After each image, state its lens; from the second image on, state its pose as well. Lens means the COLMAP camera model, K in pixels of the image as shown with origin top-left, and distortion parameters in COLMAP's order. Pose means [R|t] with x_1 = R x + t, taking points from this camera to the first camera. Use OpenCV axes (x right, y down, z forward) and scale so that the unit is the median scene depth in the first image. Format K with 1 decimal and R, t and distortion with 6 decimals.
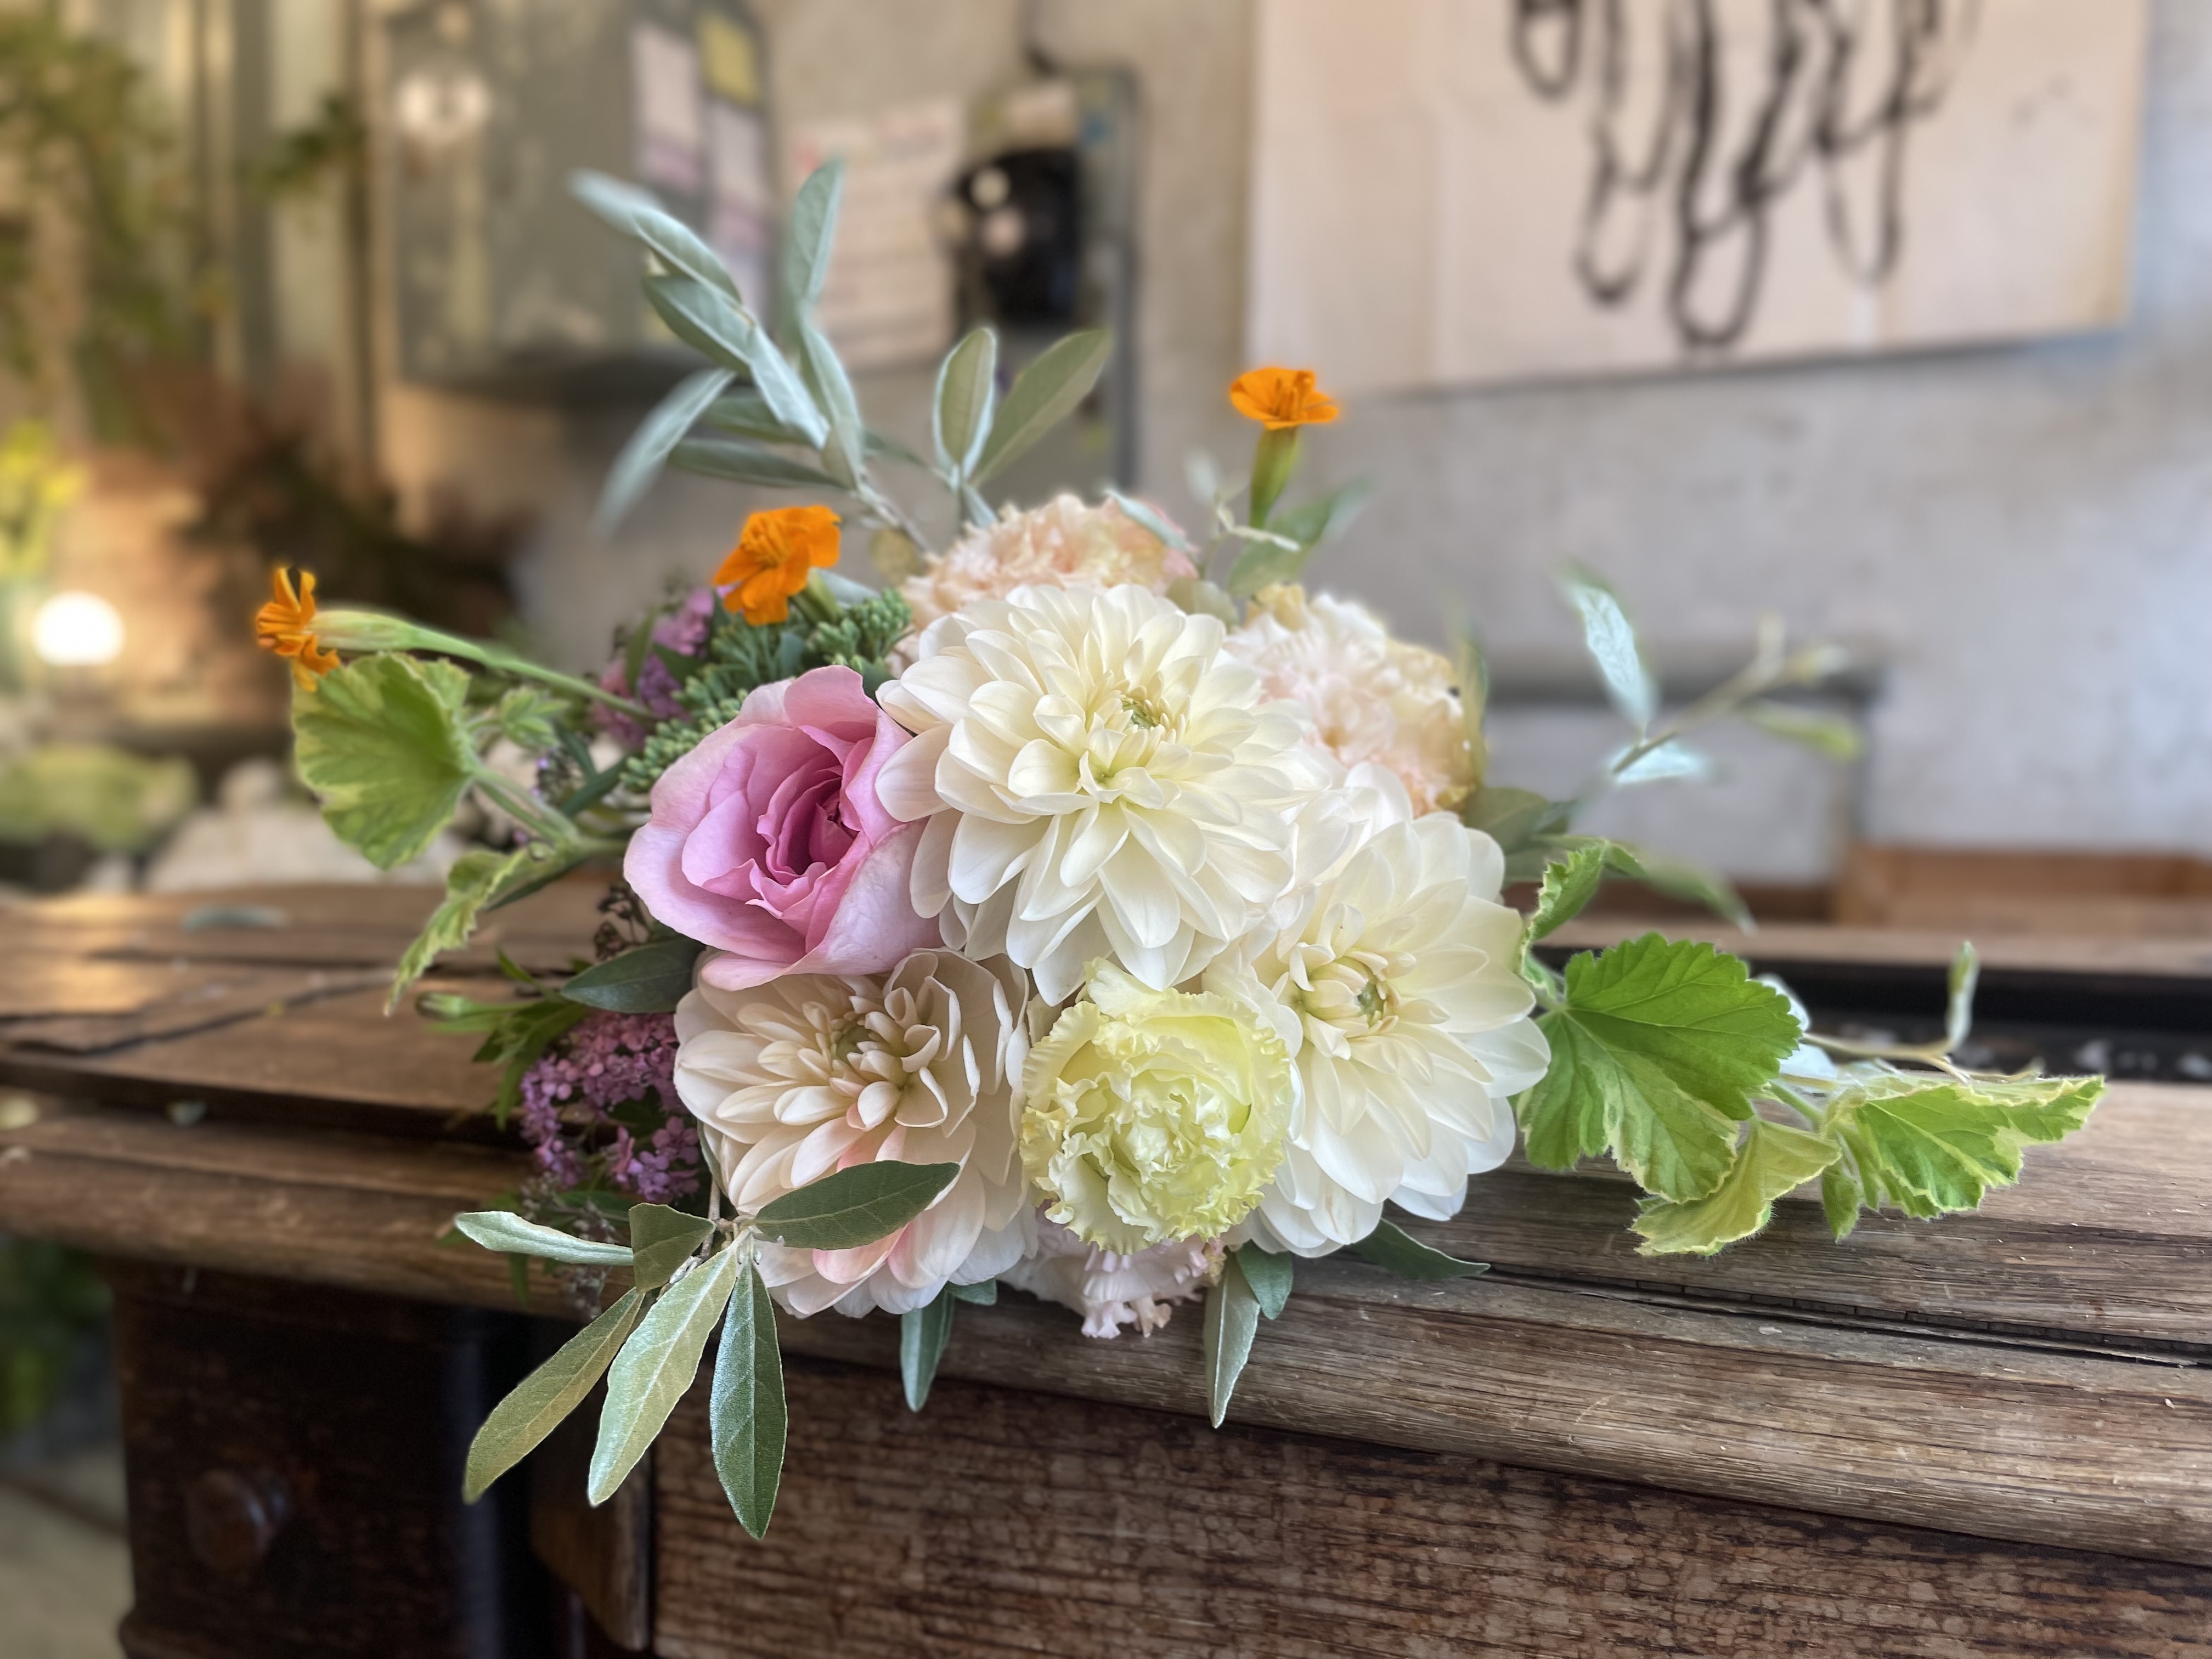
lens RADIAL K [[1694.2, 0, 1106.0], [0, 1694.2, 829.5], [0, 0, 1]] dist [0.063164, -0.099511]
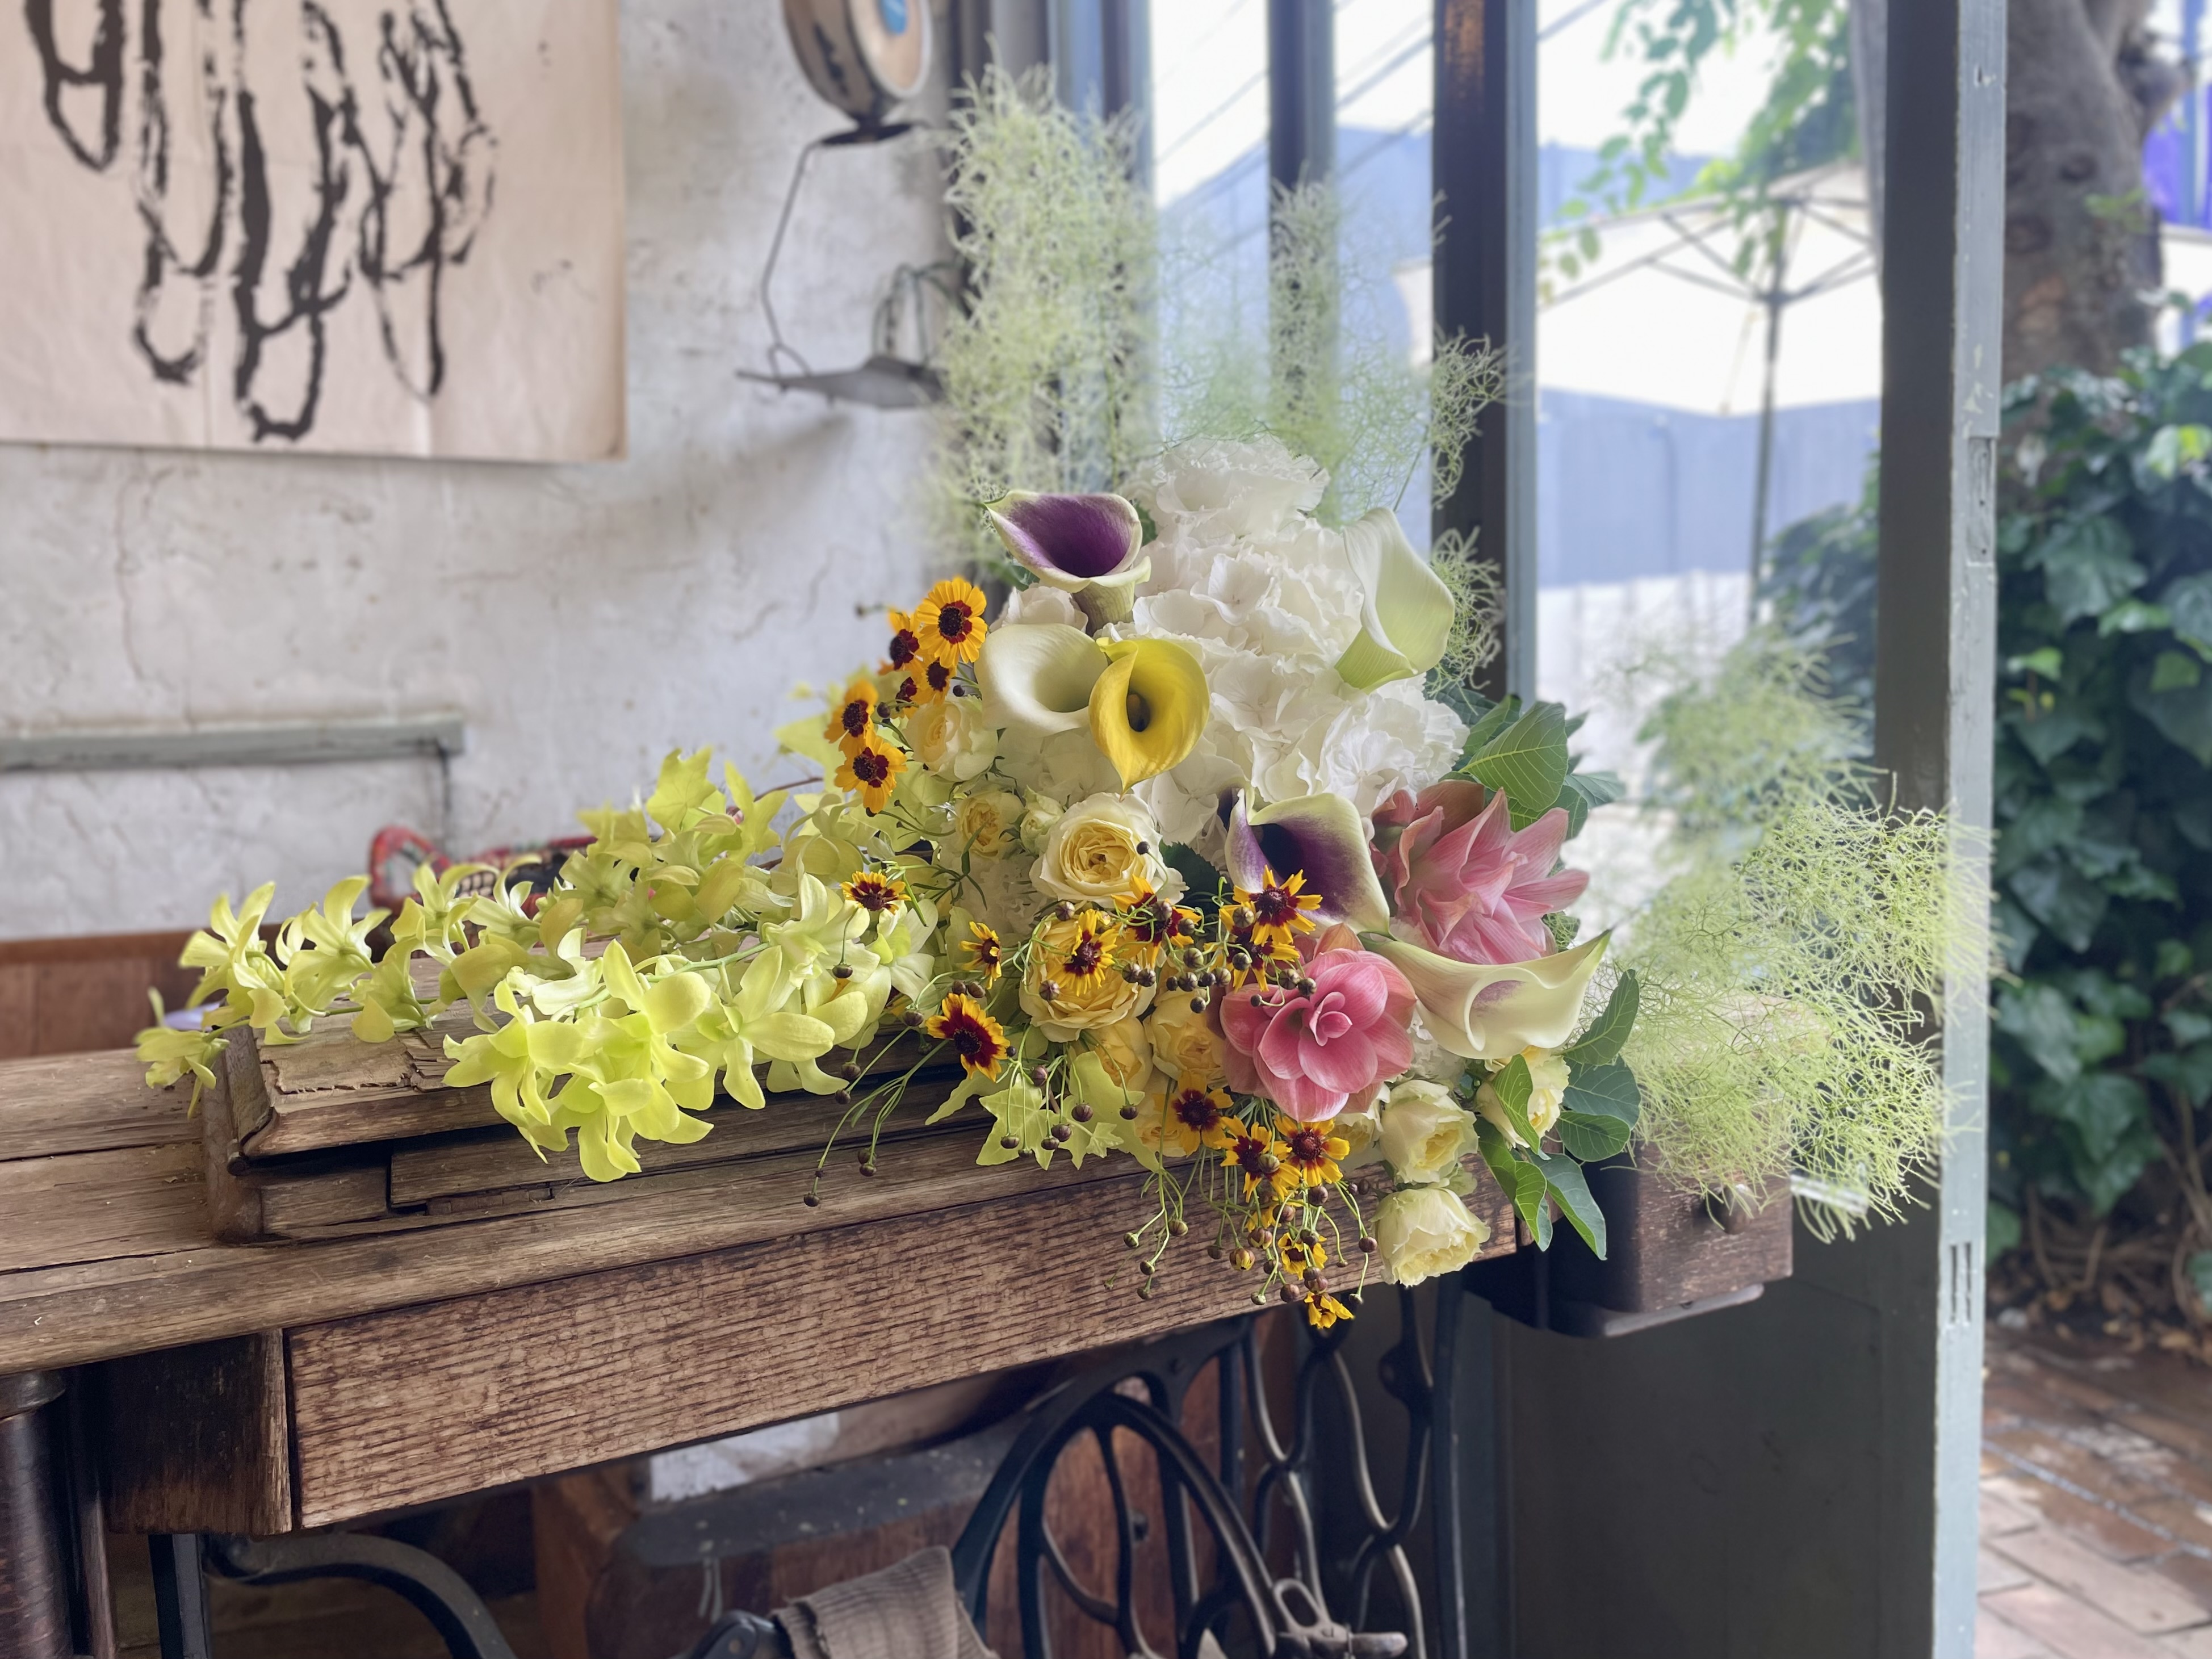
lens RADIAL K [[1694.2, 0, 1106.0], [0, 1694.2, 829.5], [0, 0, 1]] dist [0.063164, -0.099511]
pose [[0.650646, -0.070799, 0.756074, -0.994686], [0.076709, 0.996679, 0.027316, -0.157073], [-0.755497, 0.040224, 0.653916, -0.659982]]
